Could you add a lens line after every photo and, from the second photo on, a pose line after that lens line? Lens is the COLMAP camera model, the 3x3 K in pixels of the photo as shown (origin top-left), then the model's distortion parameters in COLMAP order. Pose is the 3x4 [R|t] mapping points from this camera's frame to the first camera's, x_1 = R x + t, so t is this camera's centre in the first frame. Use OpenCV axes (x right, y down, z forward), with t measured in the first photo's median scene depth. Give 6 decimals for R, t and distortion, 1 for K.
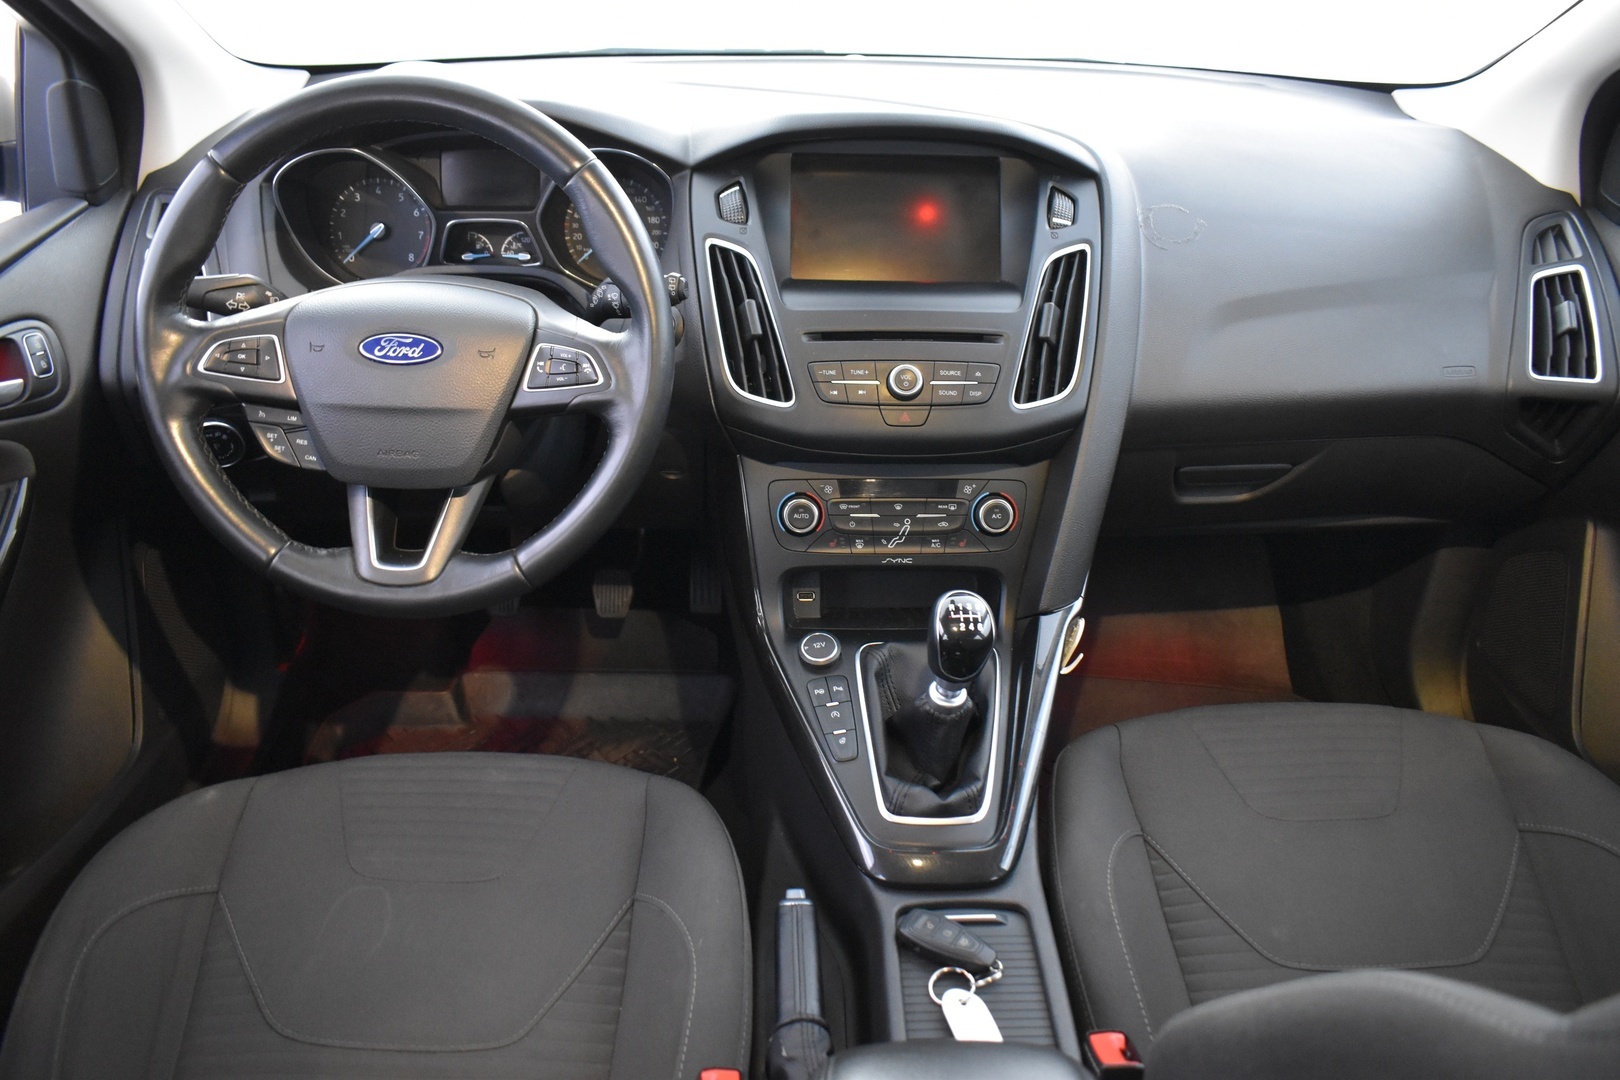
lens RADIAL K [[1211.0, 0, 809.2], [0, 1211.0, 535.0], [0, 0, 1]] dist [-0.090468, 0.003020]
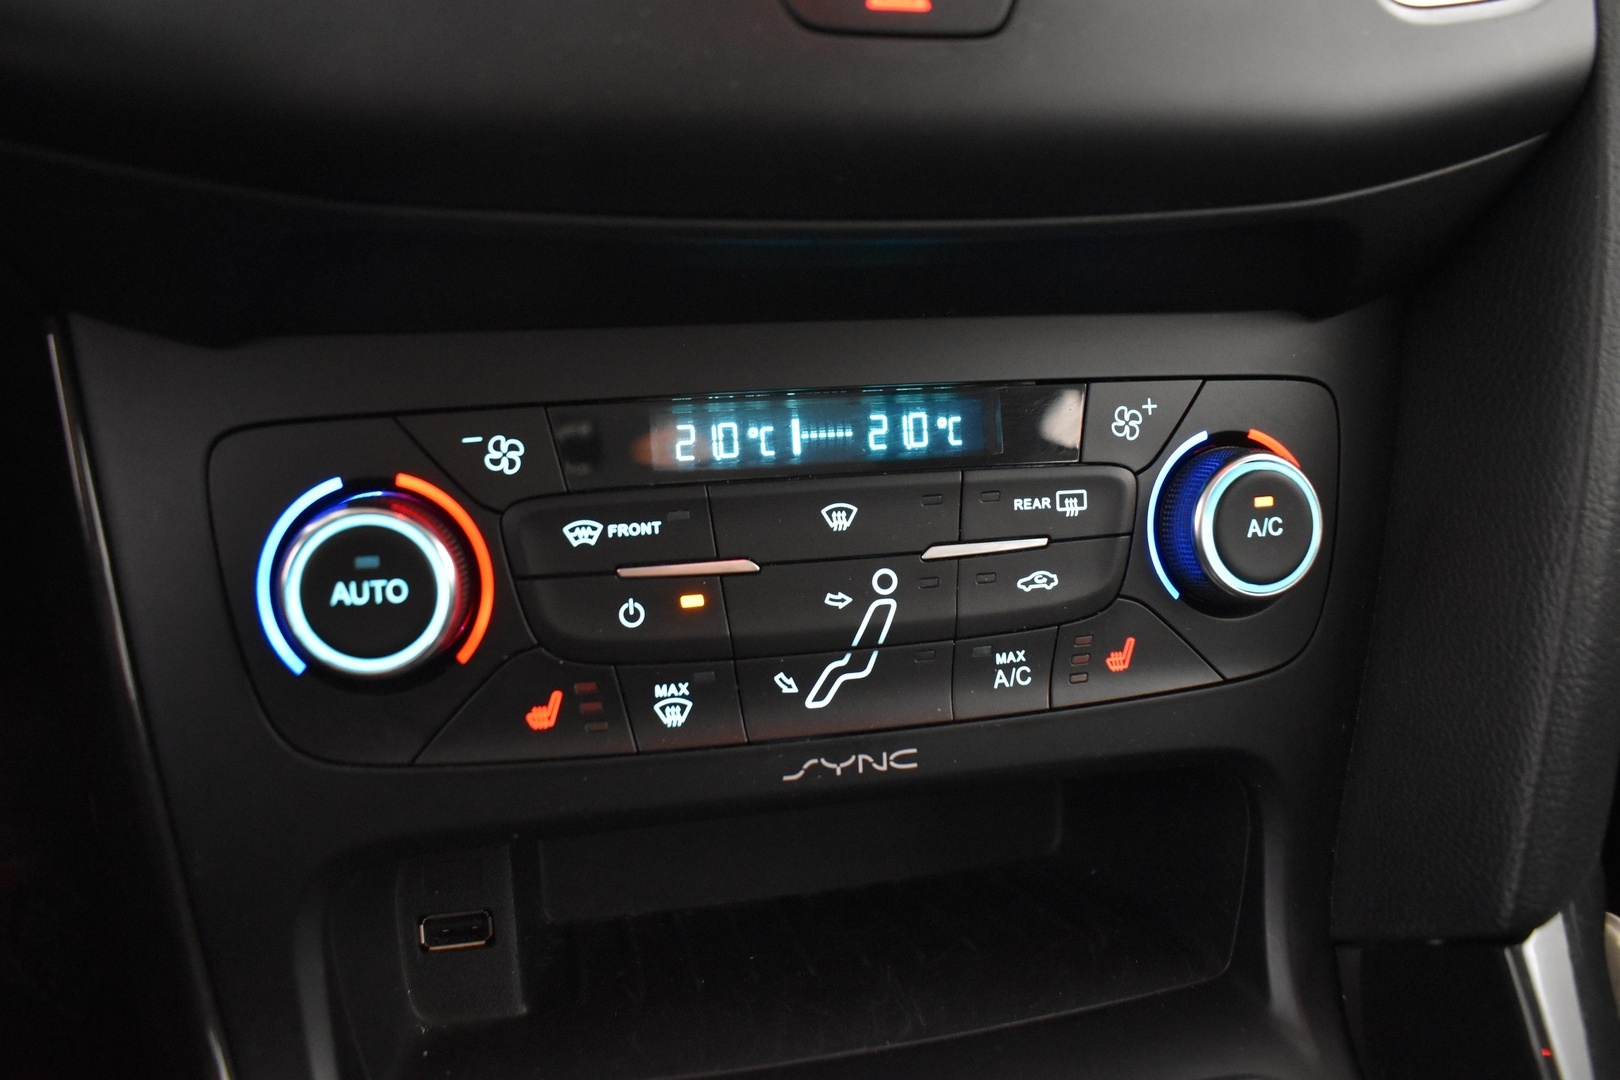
lens RADIAL K [[1211.0, 0, 810.2], [0, 1211.0, 535.6], [0, 0, 1]] dist [-0.090468, 0.003020]
pose [[0.978798, -0.067406, 0.193419, 0.026299], [0.075293, 0.996591, -0.033711, -0.013032], [-0.190487, 0.047560, 0.980537, 0.788132]]
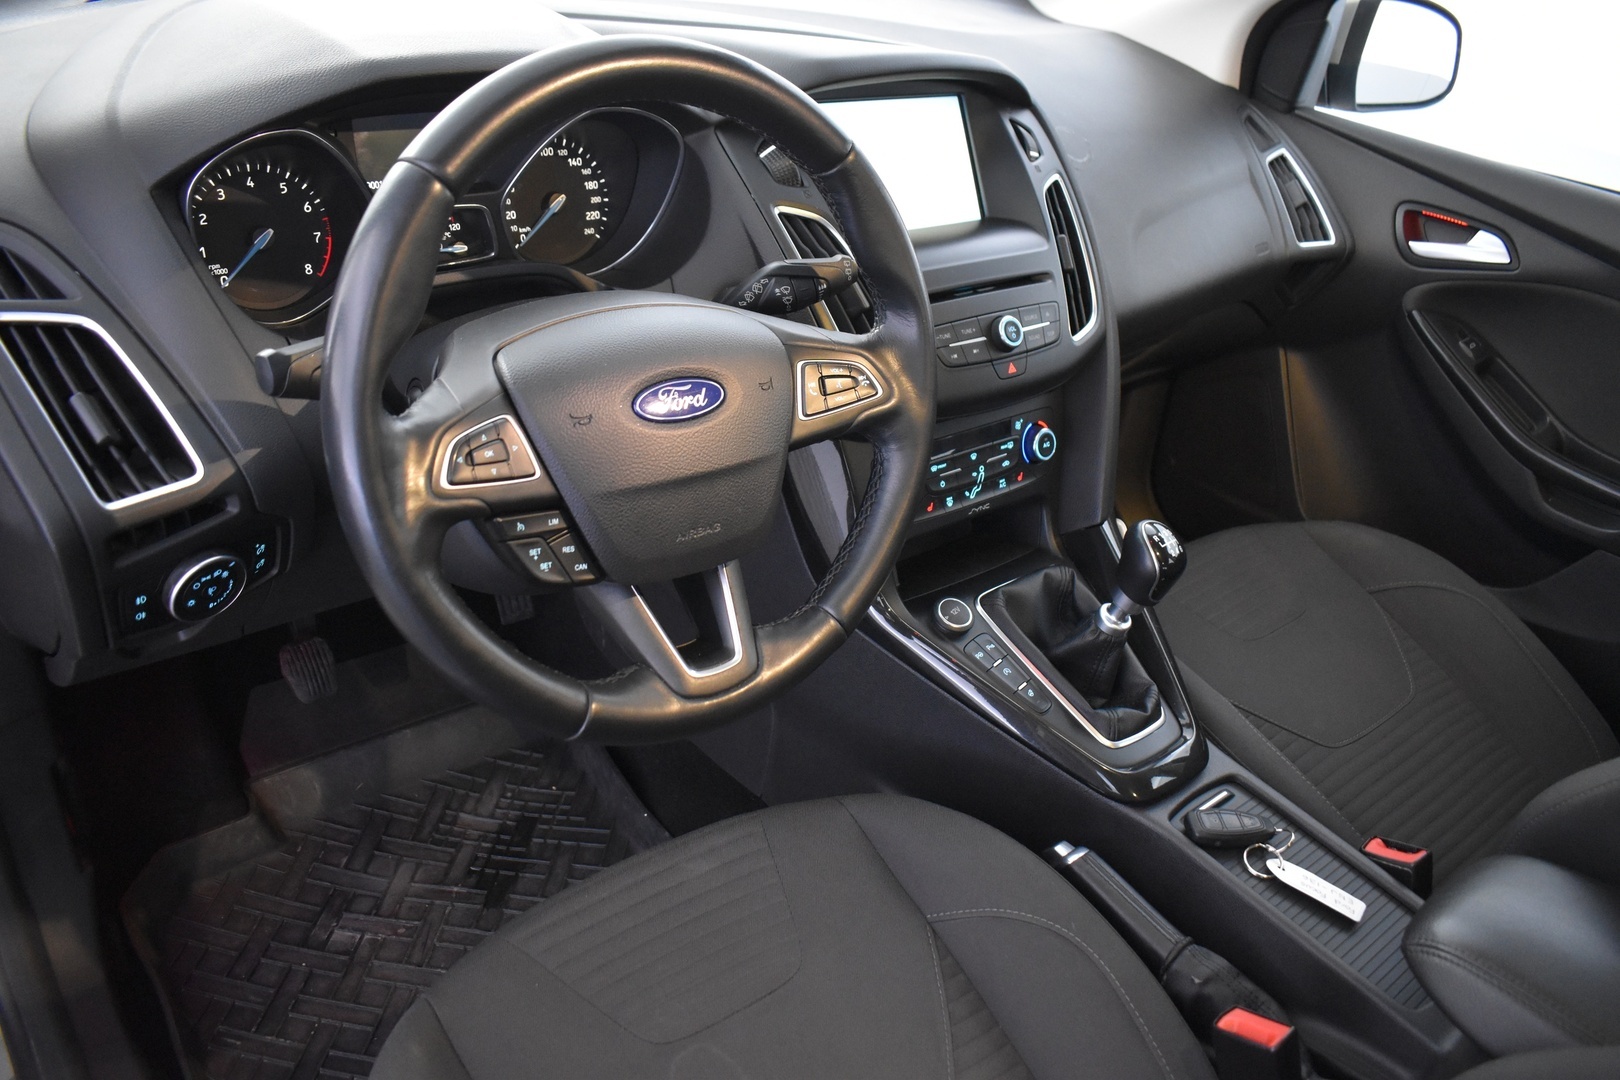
lens RADIAL K [[1211.0, 0, 808.4], [0, 1211.0, 534.7], [0, 0, 1]] dist [-0.090468, 0.003020]
pose [[0.795367, -0.255566, 0.549616, -0.600876], [0.199302, 0.966614, 0.161049, -0.149010], [-0.572425, -0.018554, 0.819747, 0.256315]]
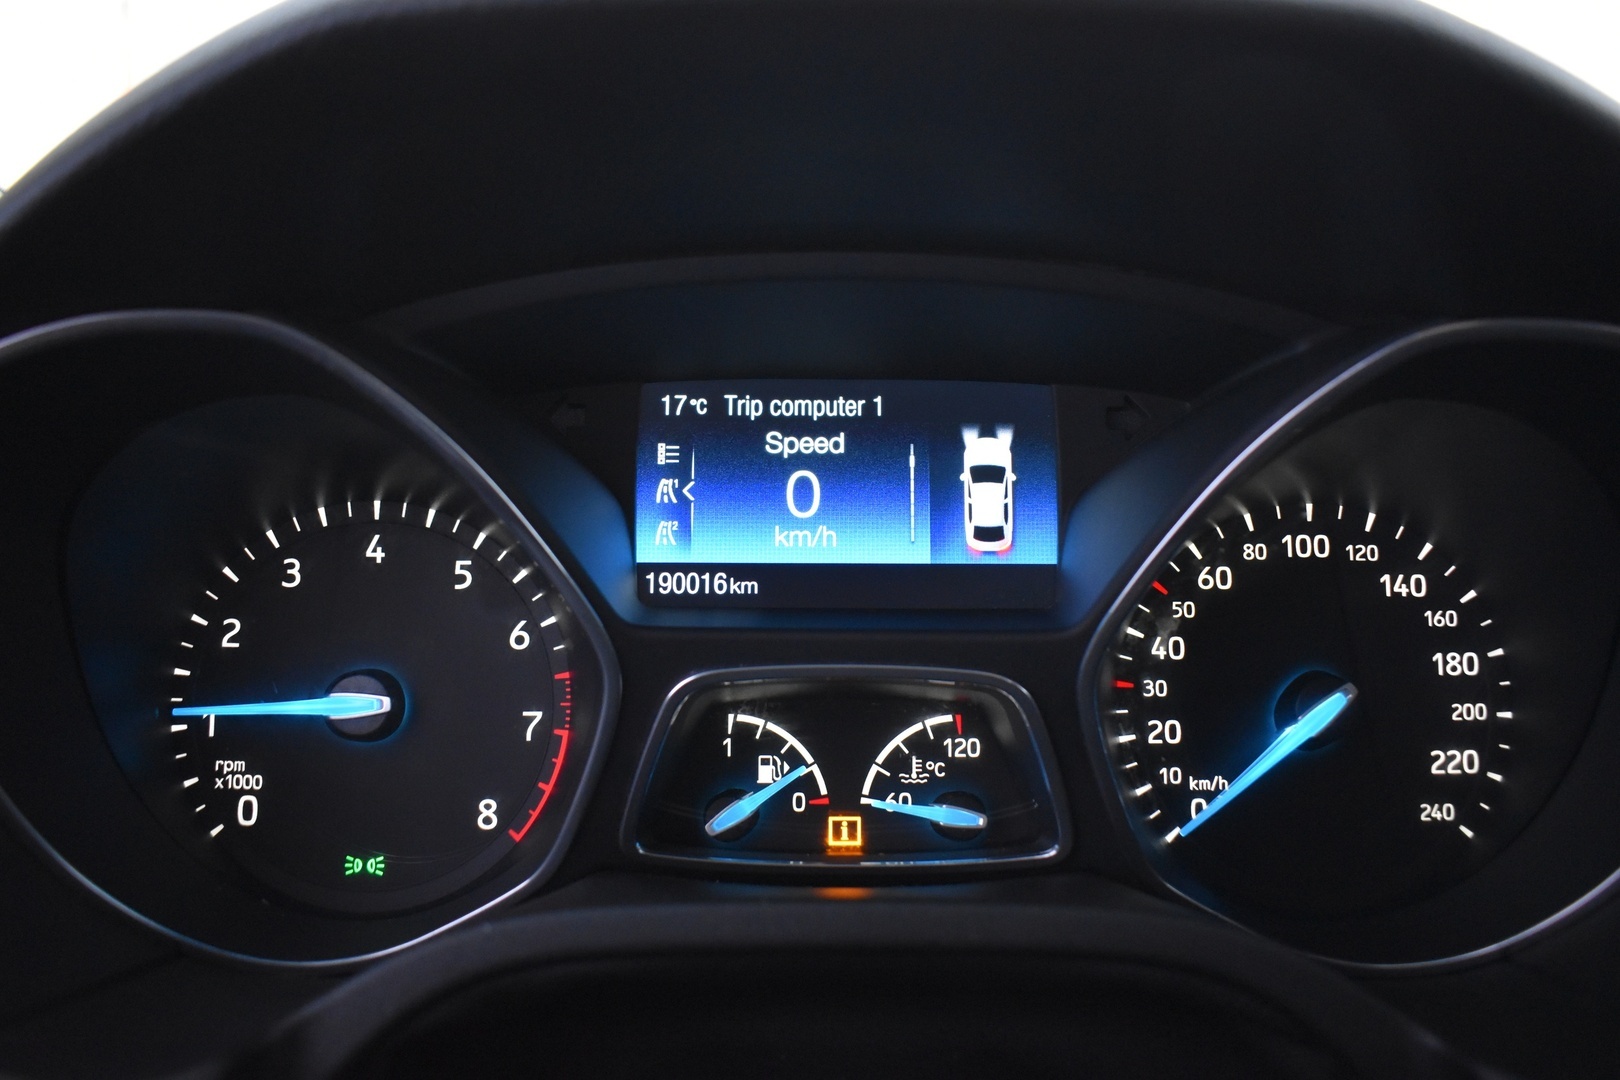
lens RADIAL K [[1395.6, 0, 807.3], [0, 1395.6, 535.4], [0, 0, 1]] dist [-0.093966, 0.000510]
pose [[0.999431, -0.012154, -0.031454, -0.292400], [0.000585, 0.938891, -0.344214, -0.213662], [0.033715, 0.343999, 0.938364, 0.810588]]
